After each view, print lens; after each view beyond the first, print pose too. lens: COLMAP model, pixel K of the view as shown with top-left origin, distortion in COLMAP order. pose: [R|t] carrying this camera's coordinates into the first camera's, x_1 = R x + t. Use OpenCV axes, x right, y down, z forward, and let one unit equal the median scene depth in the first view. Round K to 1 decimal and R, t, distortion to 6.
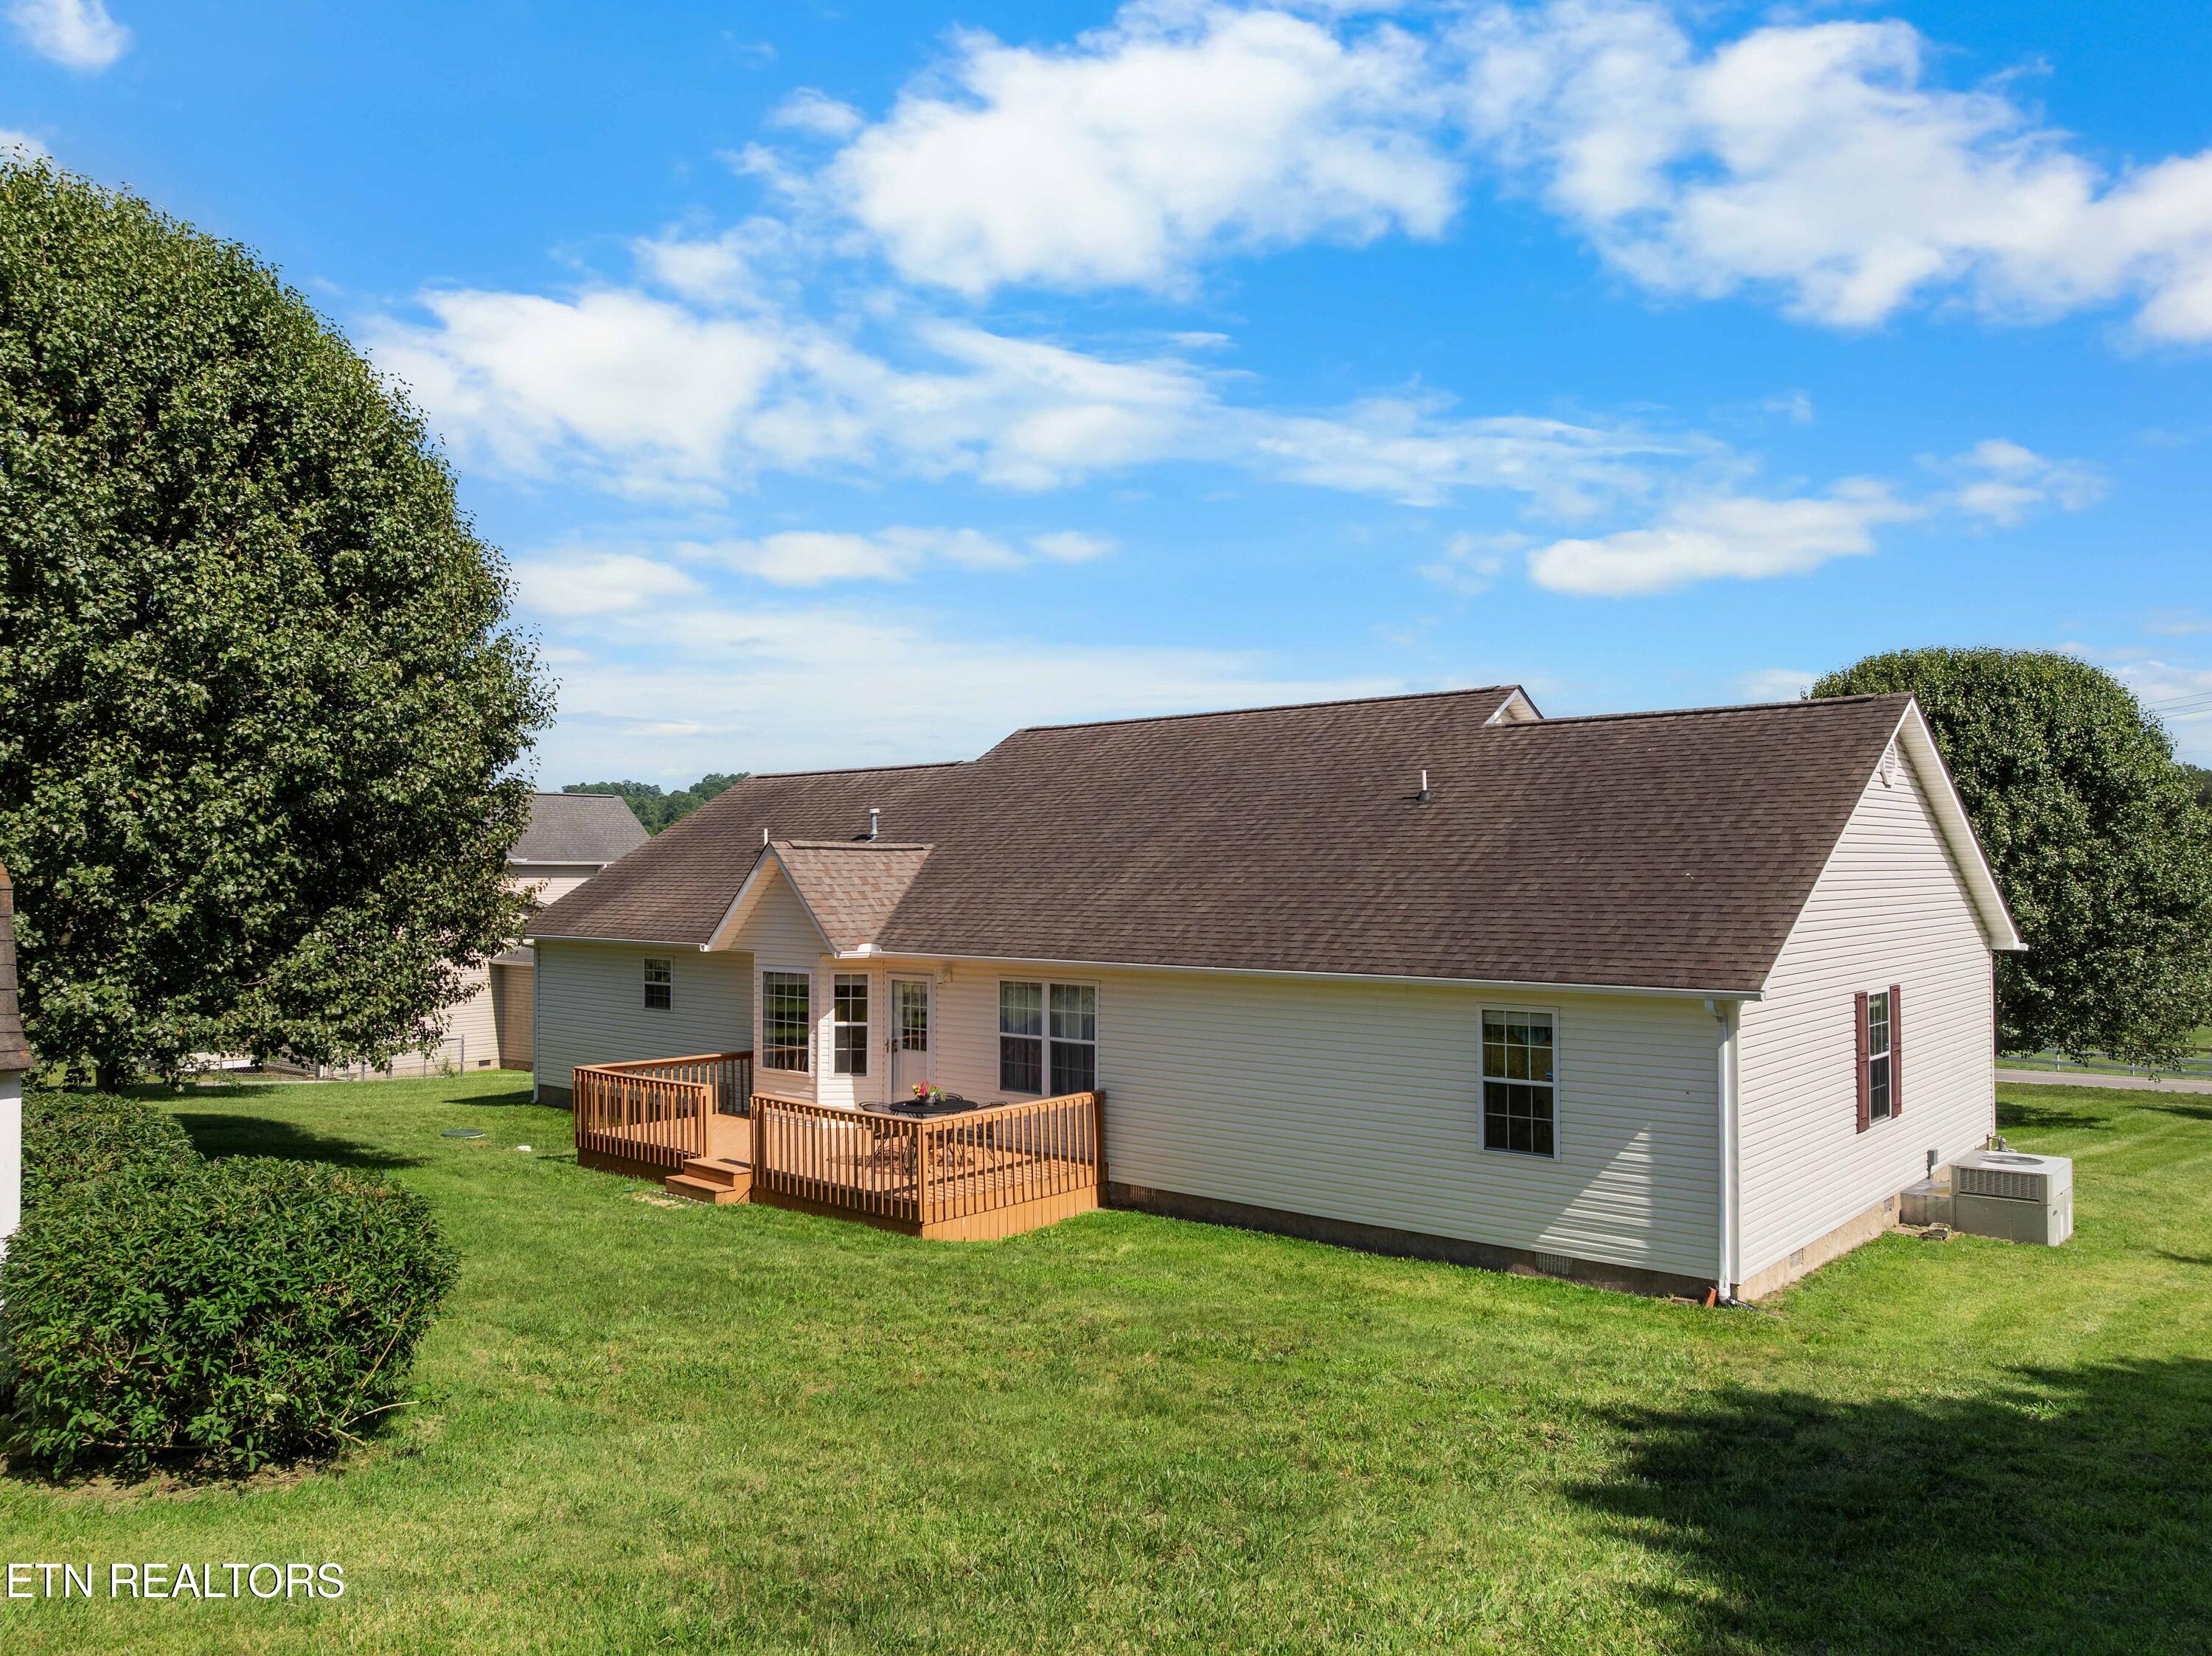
lens RADIAL K [[1587.6, 0, 1106.0], [0, 1587.6, 828.0], [0, 0, 1]] dist [-0.046629, 0.007625]
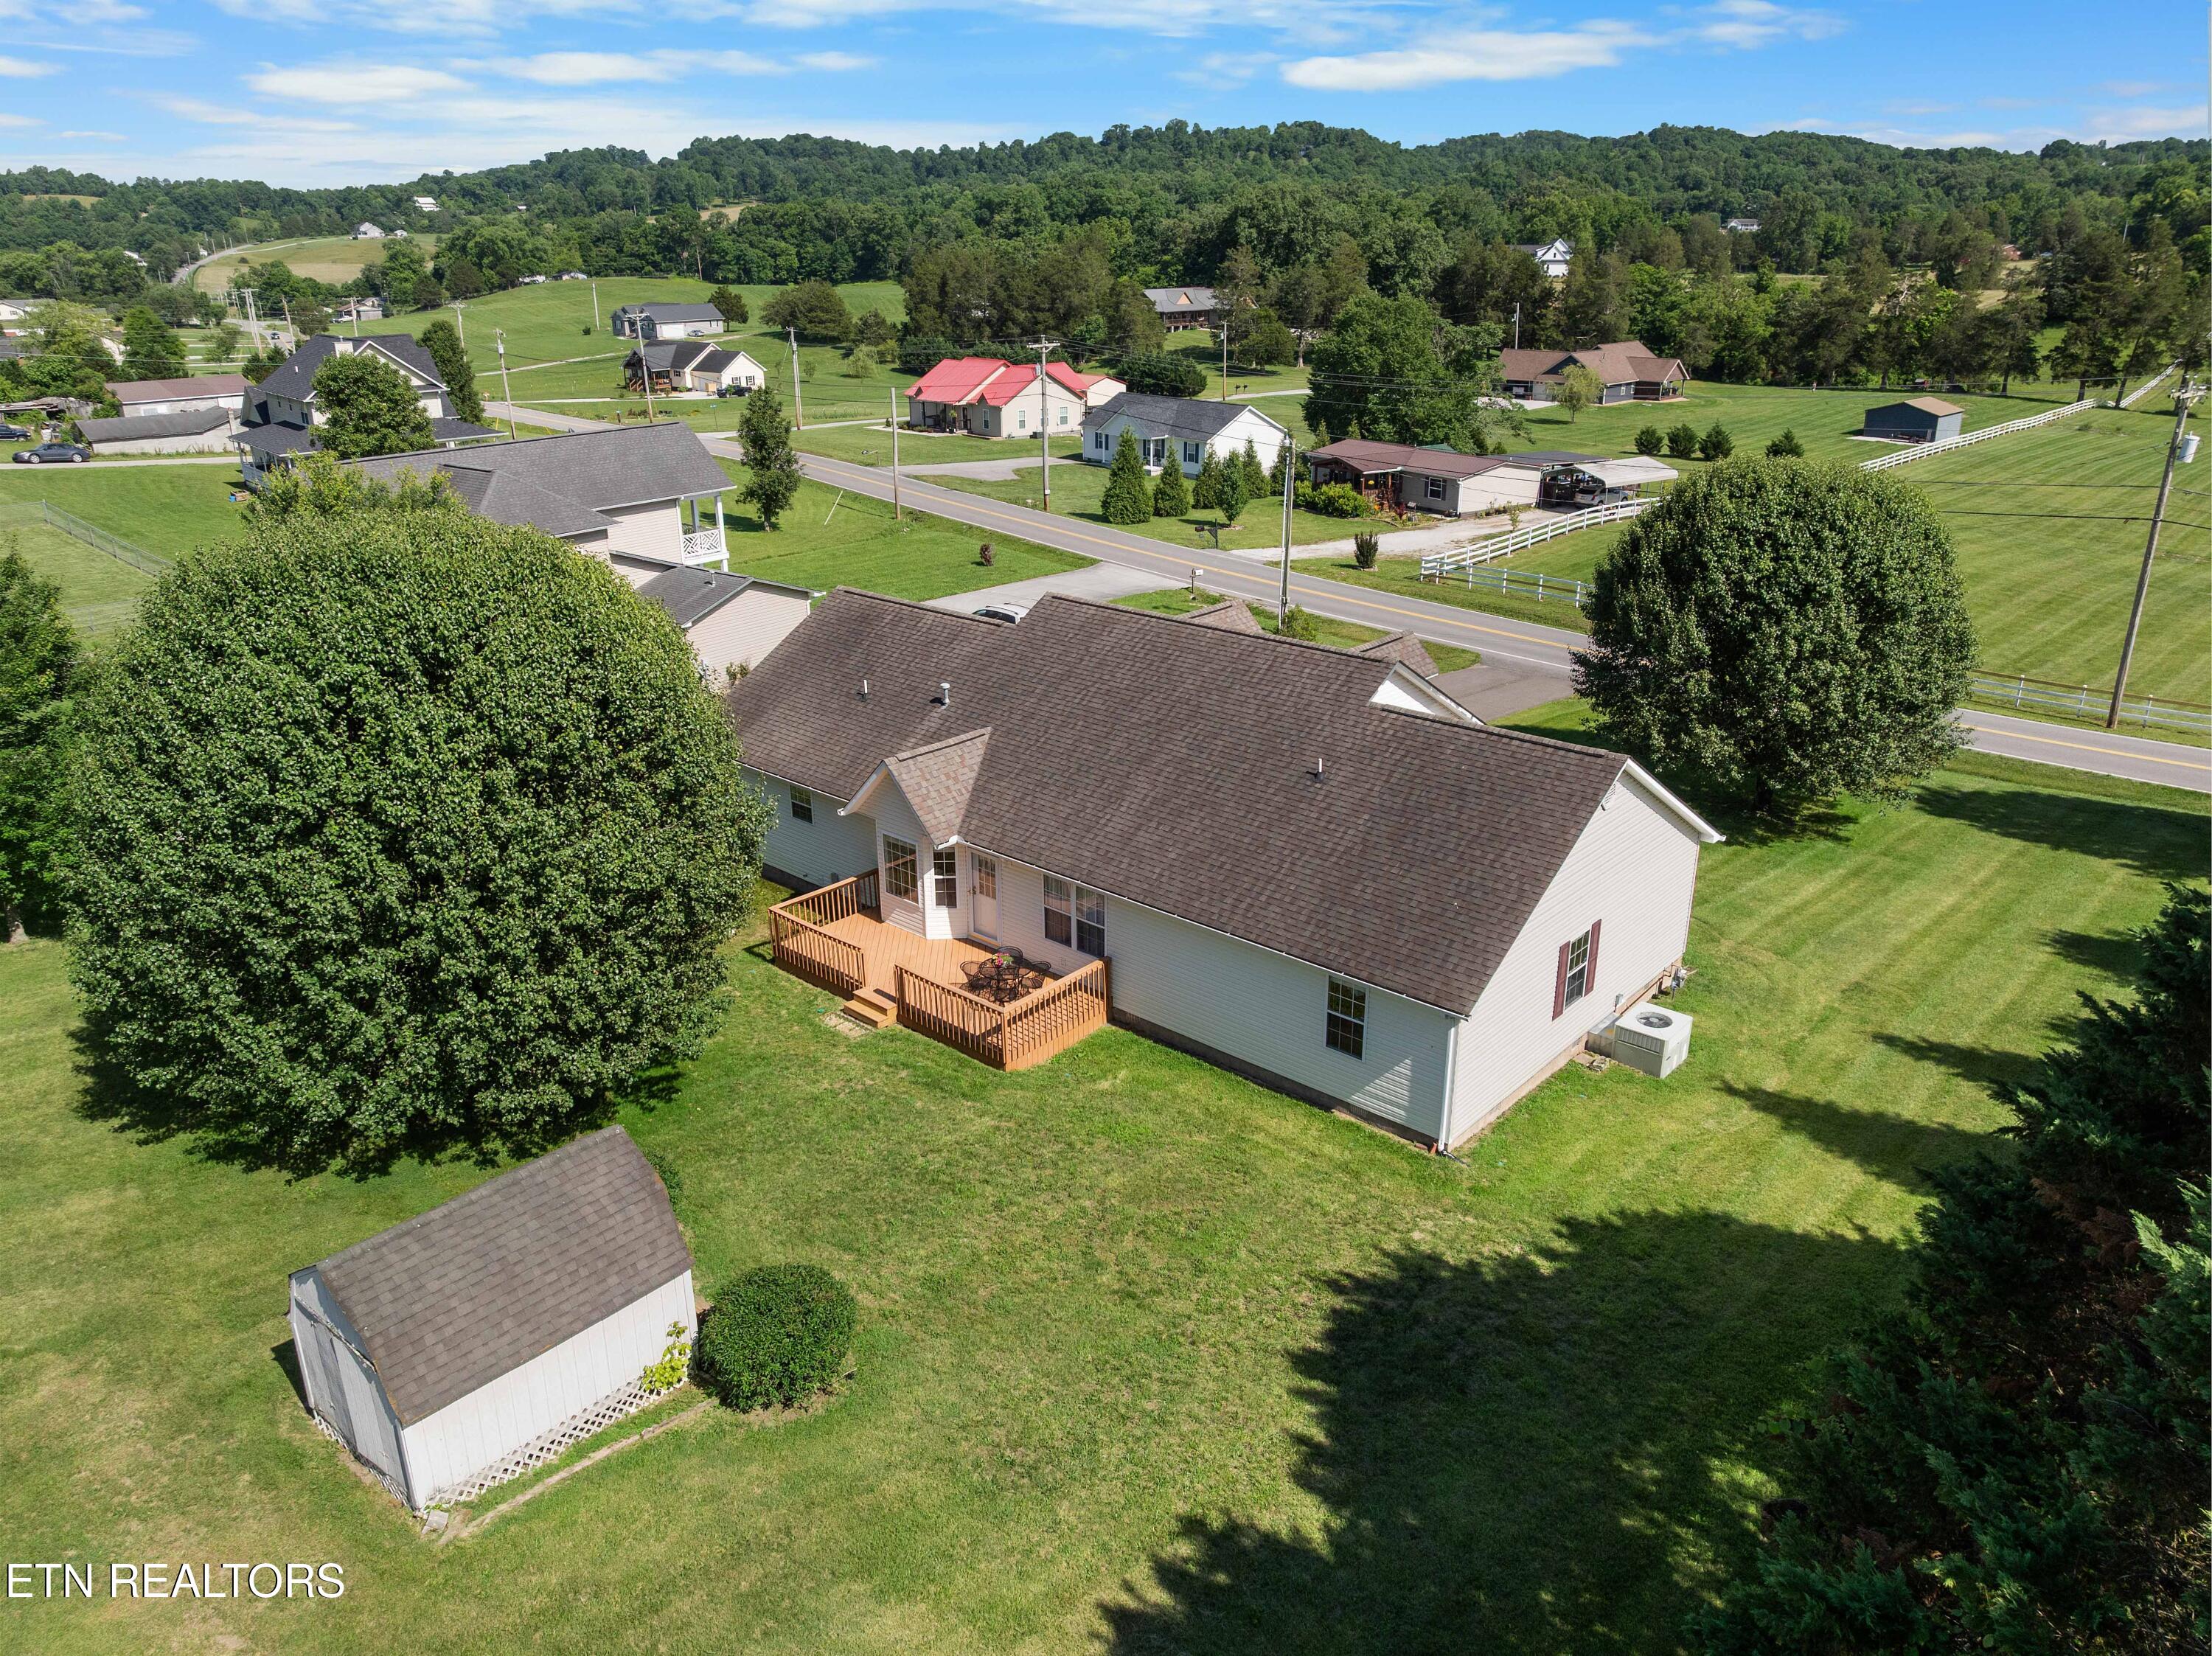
lens RADIAL K [[1554.9, 0, 1106.0], [0, 1554.9, 828.0], [0, 0, 1]] dist [-0.042286, 0.004690]
pose [[0.999972, -0.000952, -0.007488, 0.005170], [0.003764, 0.922781, 0.385306, -0.475779], [0.006543, -0.385323, 0.922758, -0.347957]]
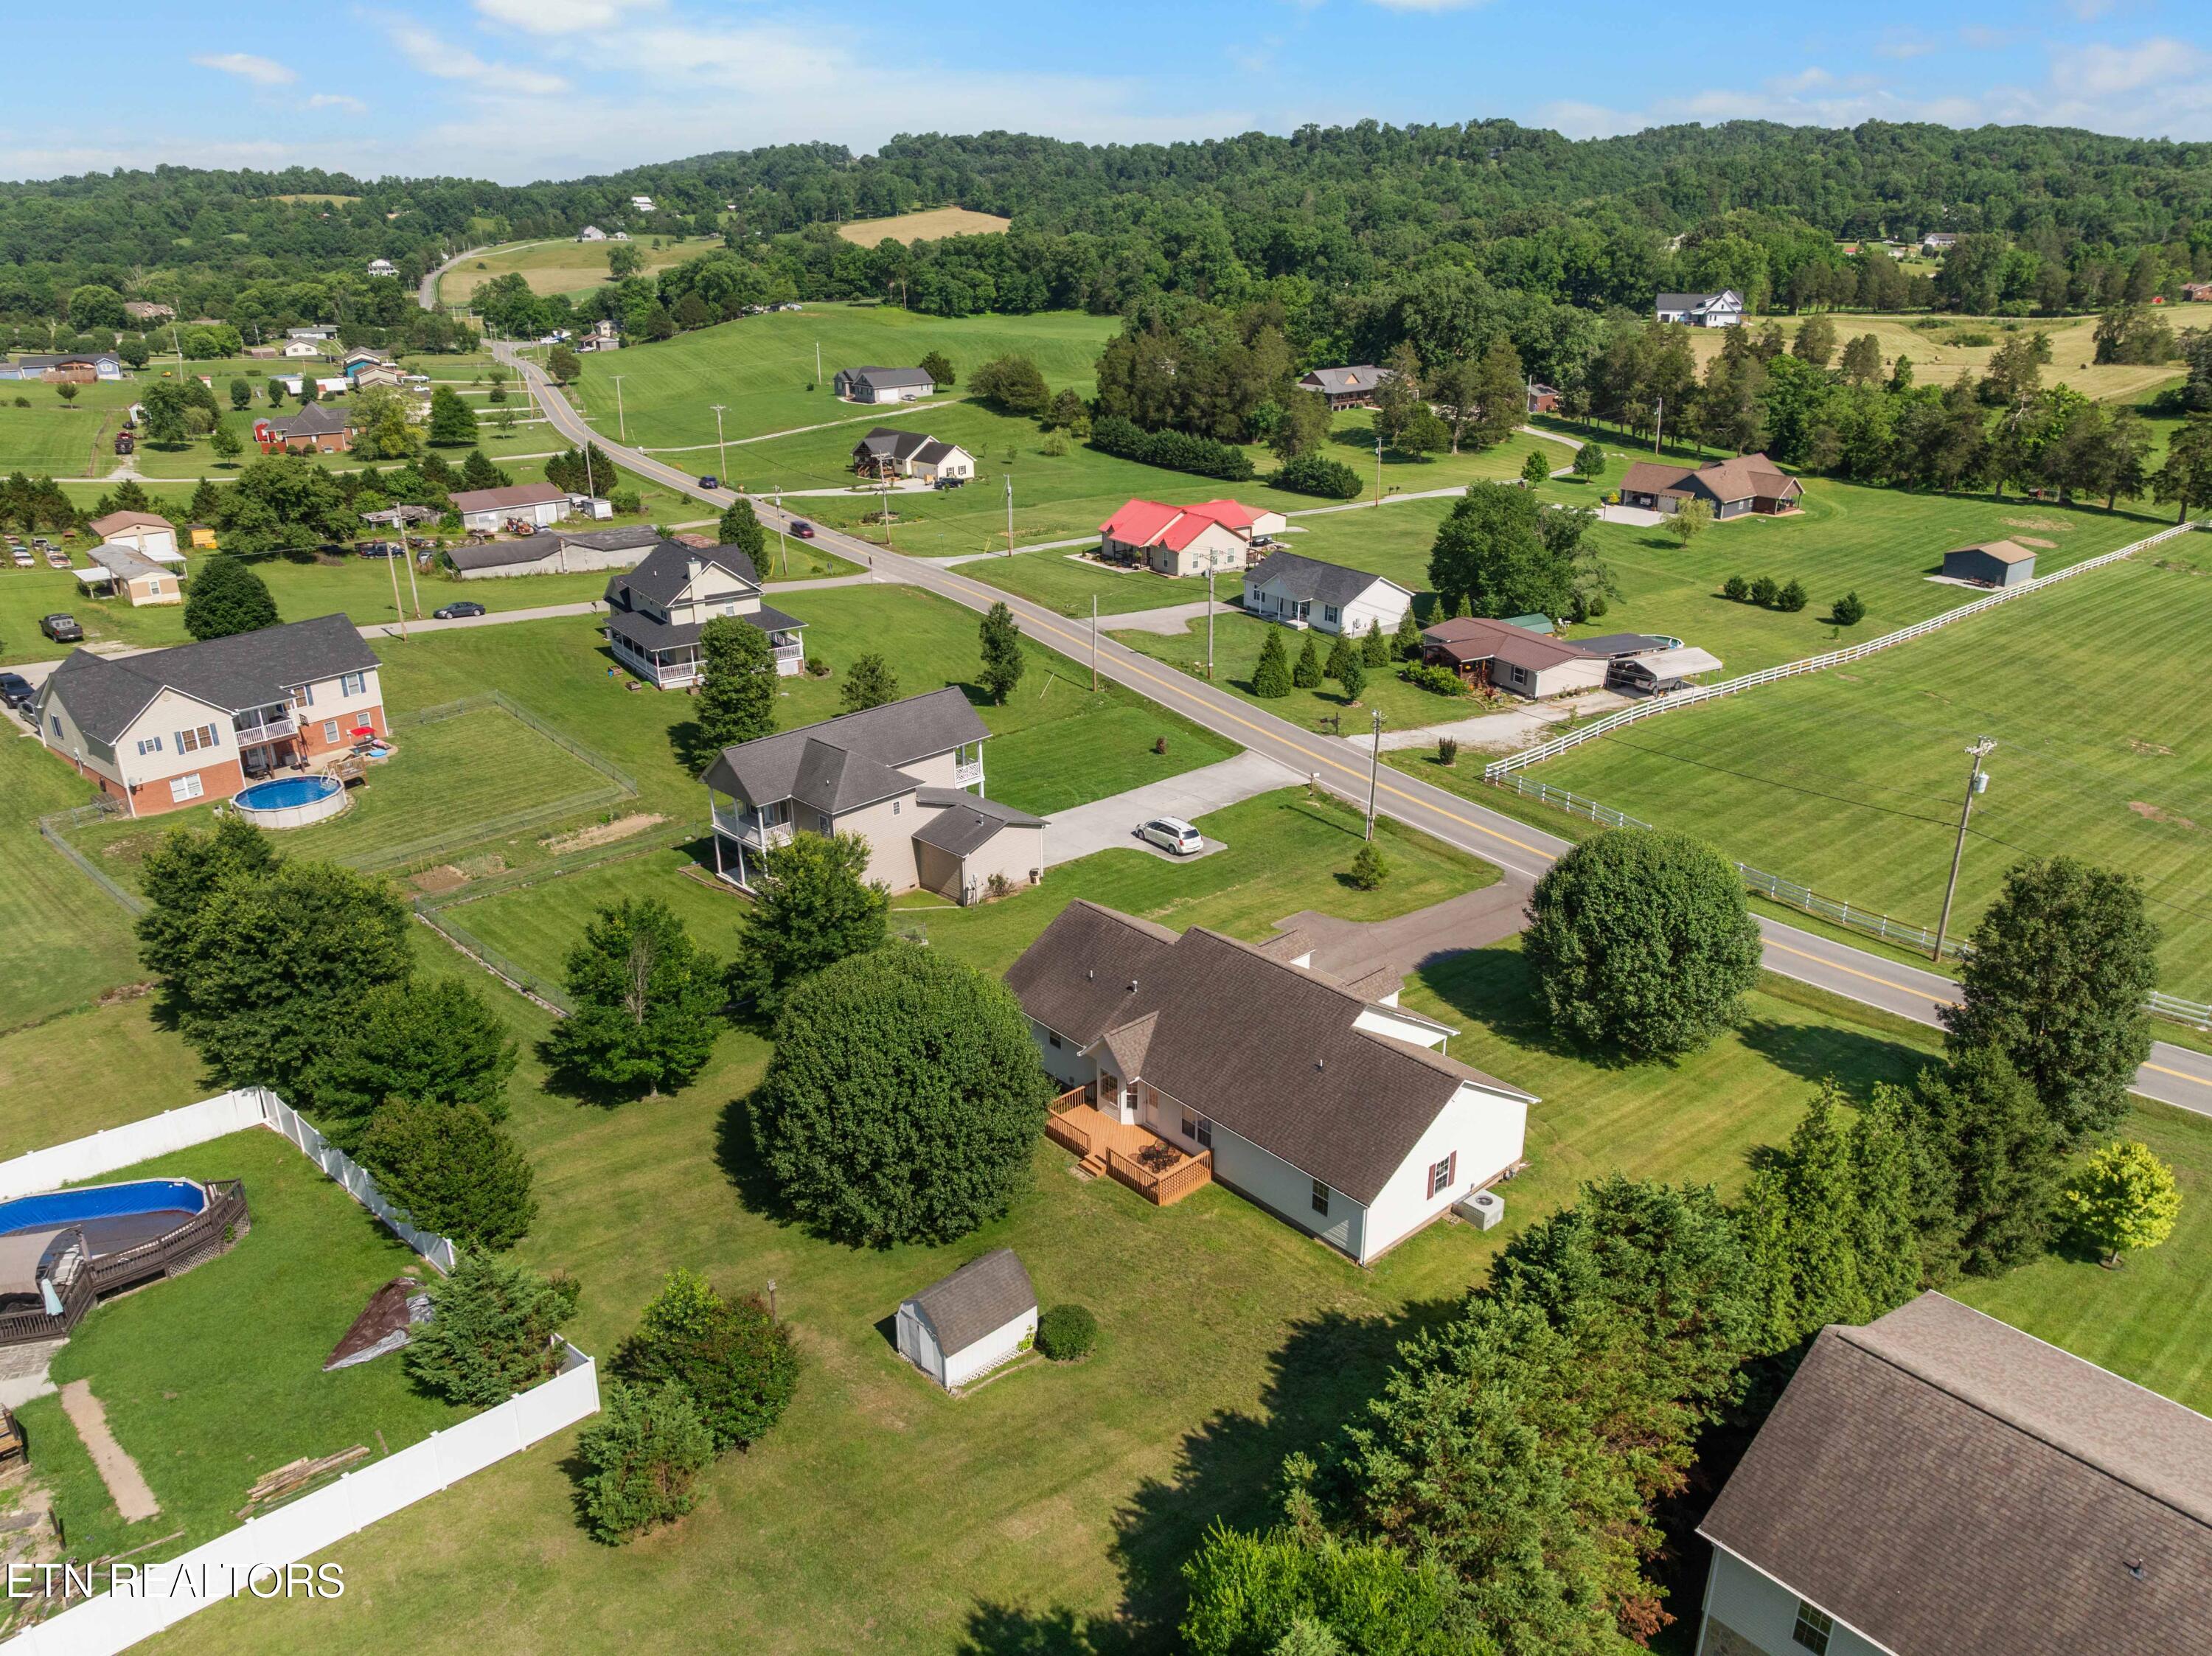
lens RADIAL K [[1554.9, 0, 1106.0], [0, 1554.9, 828.0], [0, 0, 1]] dist [-0.042286, 0.004690]
pose [[0.992799, 0.039200, -0.113199, 0.094684], [0.009250, 0.917039, 0.398690, -1.421267], [0.119437, -0.396866, 0.910073, -1.380027]]
